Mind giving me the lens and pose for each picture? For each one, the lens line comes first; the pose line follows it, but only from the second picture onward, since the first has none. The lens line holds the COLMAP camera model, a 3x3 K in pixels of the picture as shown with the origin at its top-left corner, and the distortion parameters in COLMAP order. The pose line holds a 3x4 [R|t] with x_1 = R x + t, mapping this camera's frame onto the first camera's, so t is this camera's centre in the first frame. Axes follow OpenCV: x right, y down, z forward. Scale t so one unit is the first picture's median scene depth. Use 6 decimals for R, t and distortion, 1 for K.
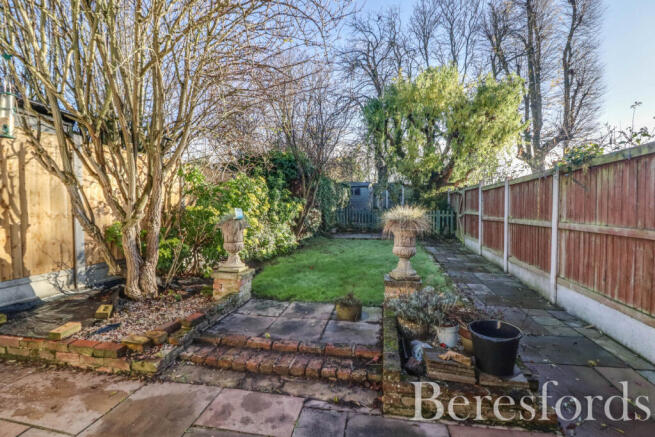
lens RADIAL K [[315.6, 0, 320.6], [0, 315.6, 217.4], [0, 0, 1]] dist [-0.000299, -0.015264]
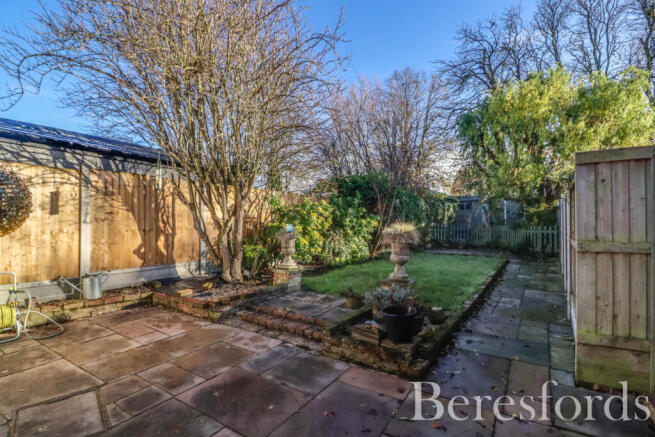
lens RADIAL K [[315.6, 0, 320.6], [0, 315.6, 217.4], [0, 0, 1]] dist [-0.000299, -0.015264]
pose [[0.914740, -0.008207, -0.403959, 0.496748], [-0.011333, 0.998879, -0.045956, 0.004662], [0.403883, 0.046616, 0.913622, -0.279325]]
